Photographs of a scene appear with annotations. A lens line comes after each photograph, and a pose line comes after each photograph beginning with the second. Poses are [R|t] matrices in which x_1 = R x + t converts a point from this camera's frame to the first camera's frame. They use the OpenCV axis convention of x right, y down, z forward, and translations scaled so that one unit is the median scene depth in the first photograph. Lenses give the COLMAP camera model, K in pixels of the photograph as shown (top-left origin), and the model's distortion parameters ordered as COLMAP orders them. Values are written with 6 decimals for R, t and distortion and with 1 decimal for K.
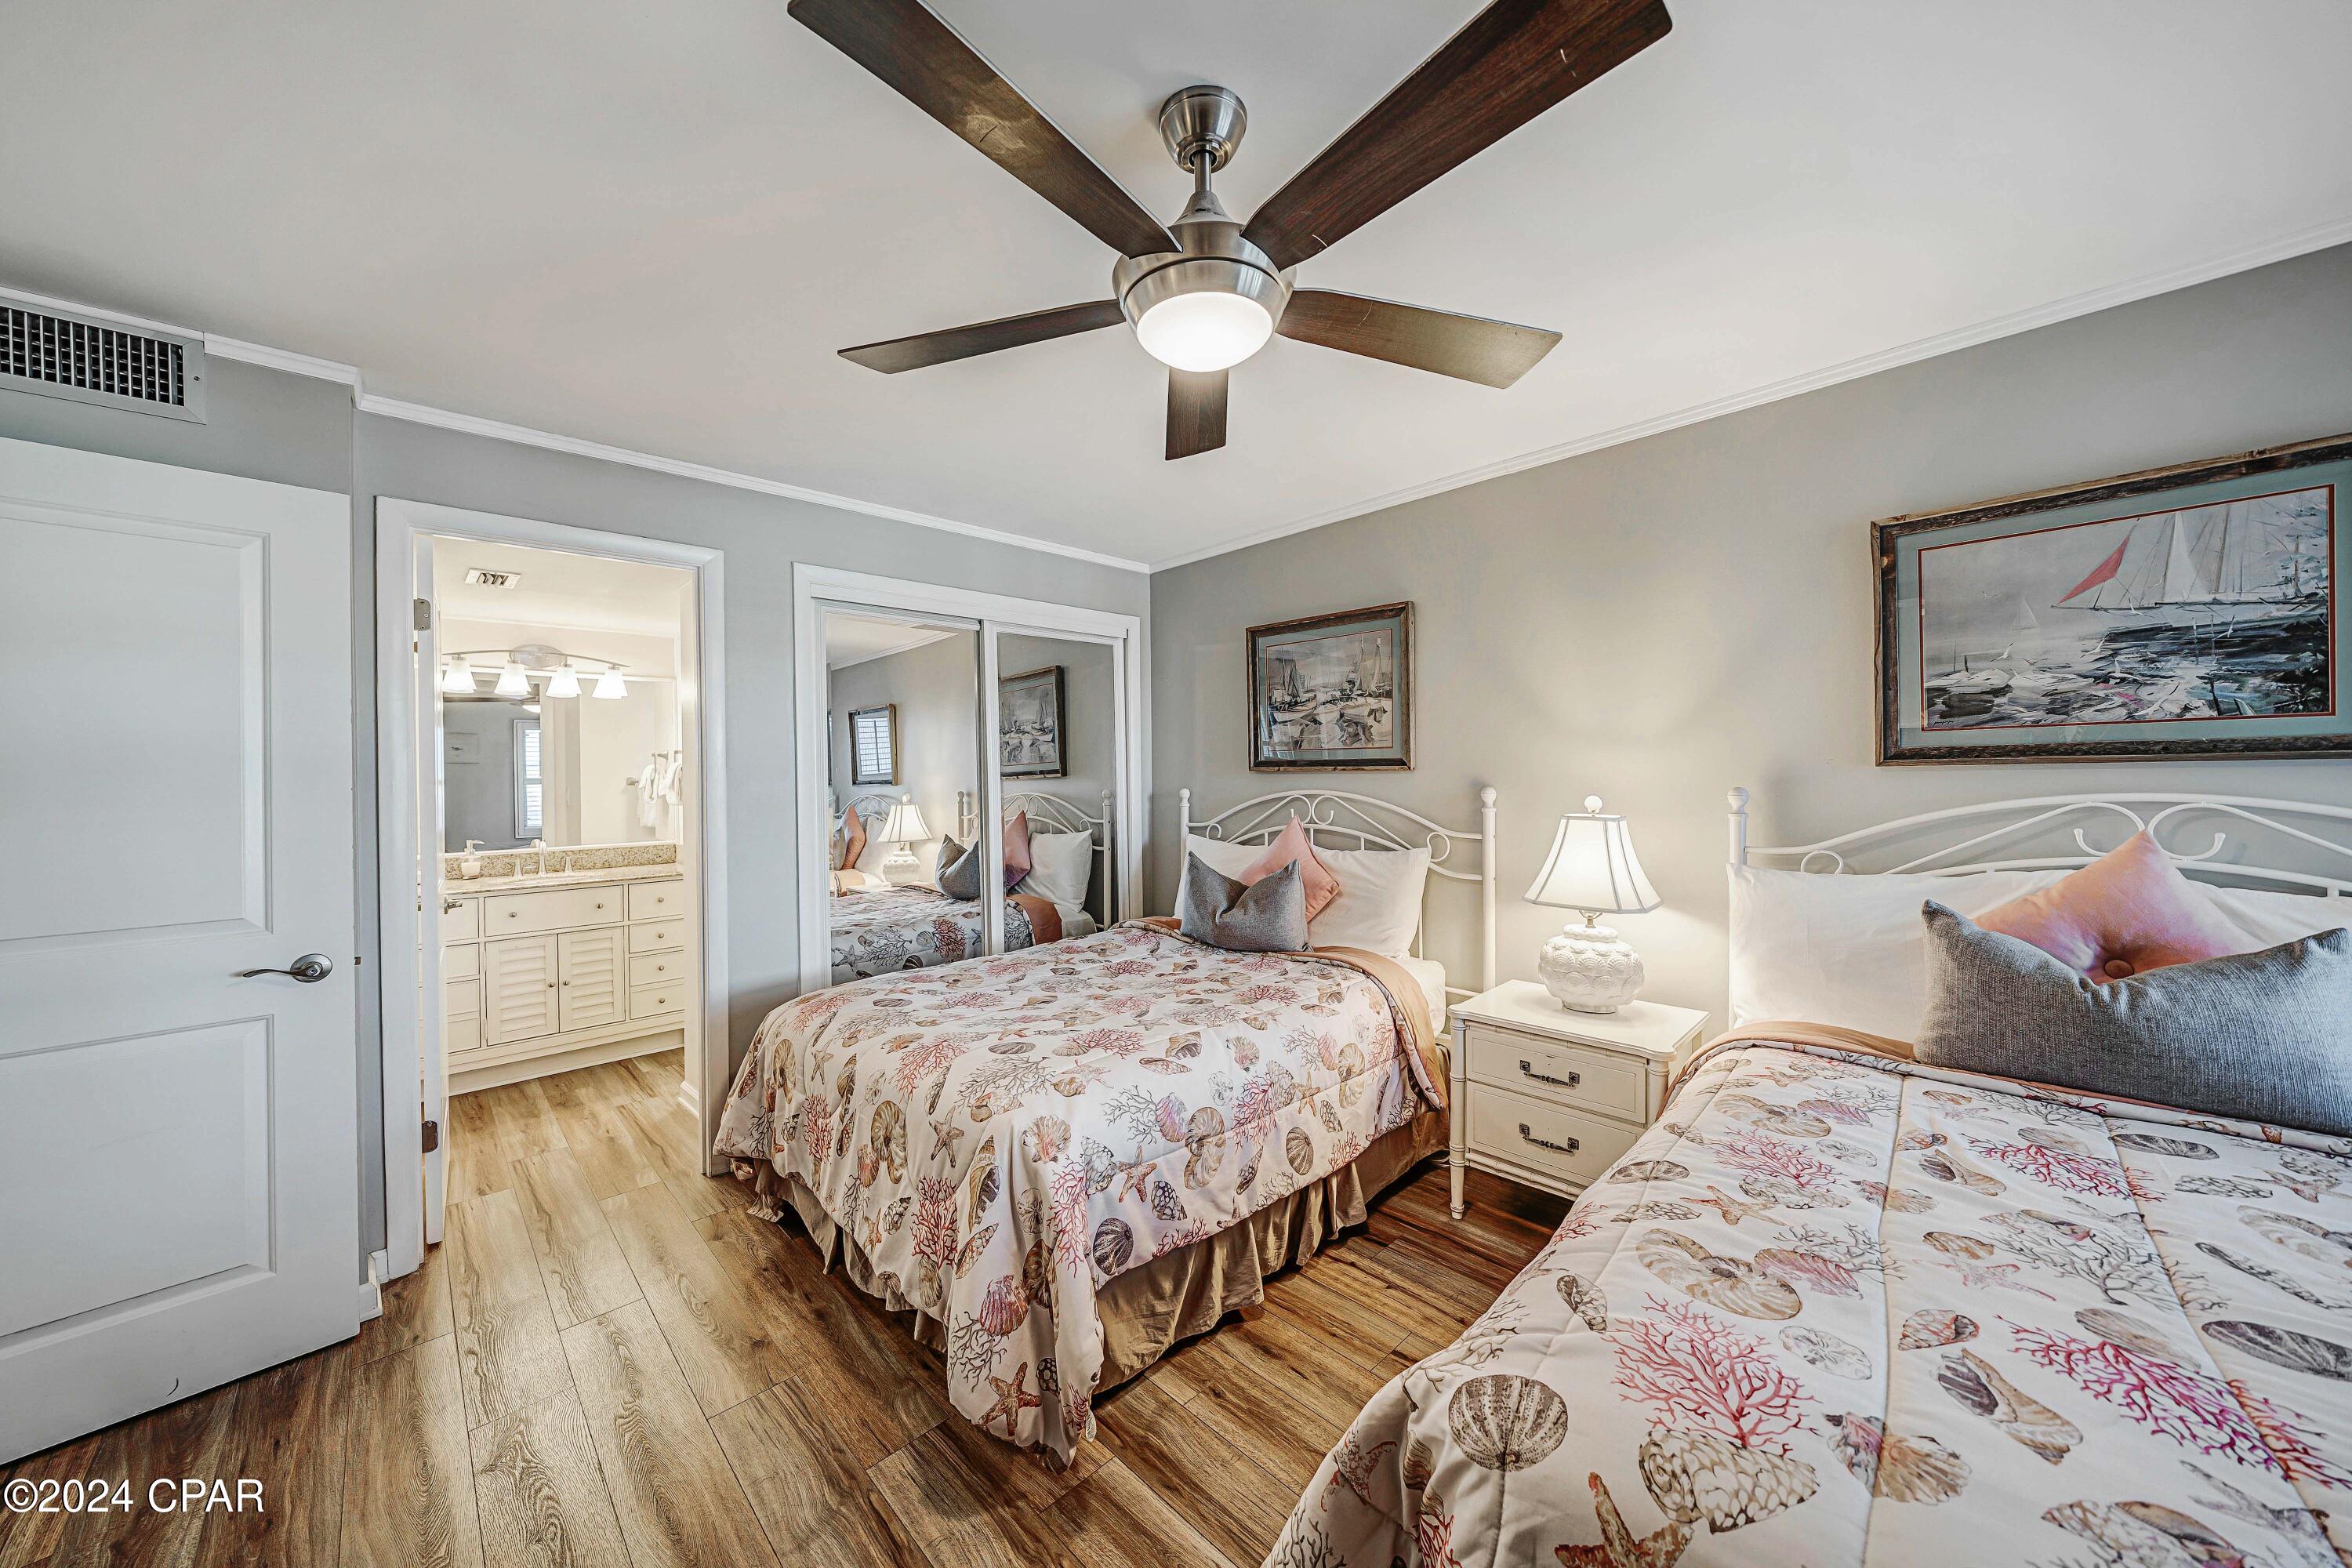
lens RADIAL K [[819.9, 0, 1174.5], [0, 819.9, 778.8], [0, 0, 1]] dist [-0.005804, 0.000629]
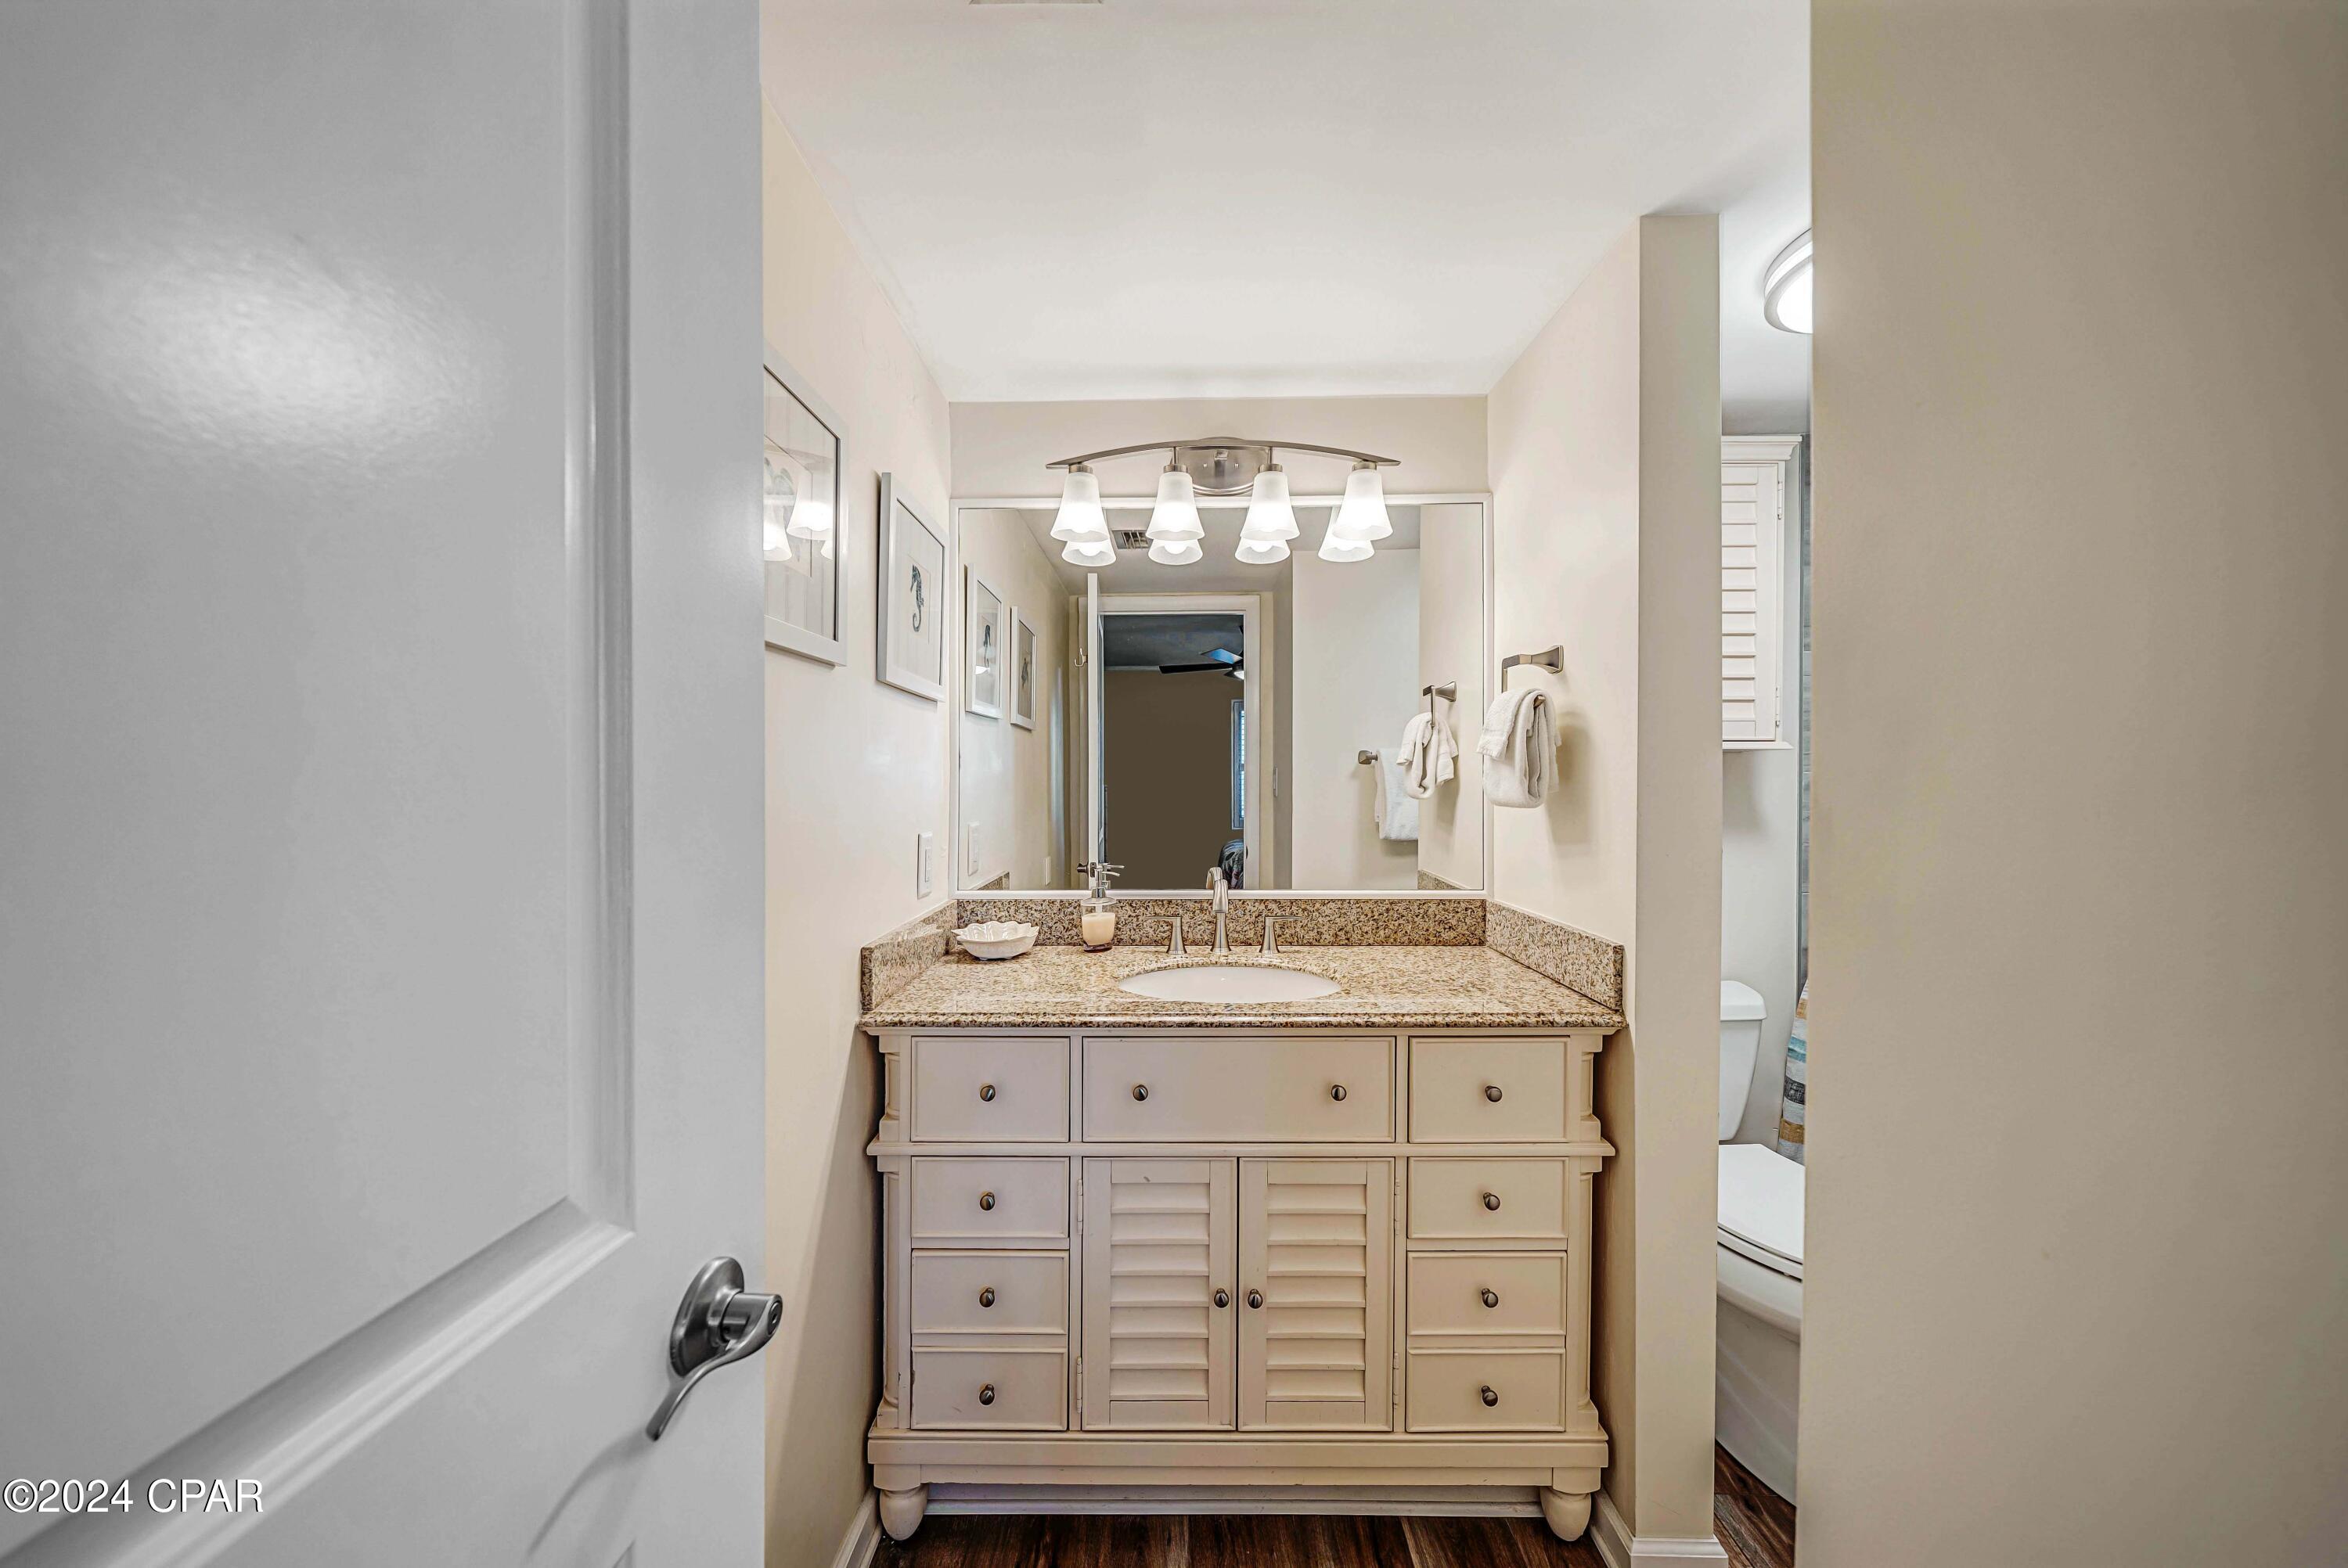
lens RADIAL K [[818.3, 0, 1170.4], [0, 818.3, 778.8], [0, 0, 1]] dist [-0.005804, 0.000629]
pose [[0.717442, 0.018652, -0.696369, -0.302676], [-0.014316, 0.999825, 0.012031, 0.011121], [0.696471, 0.001338, 0.717583, 0.412608]]
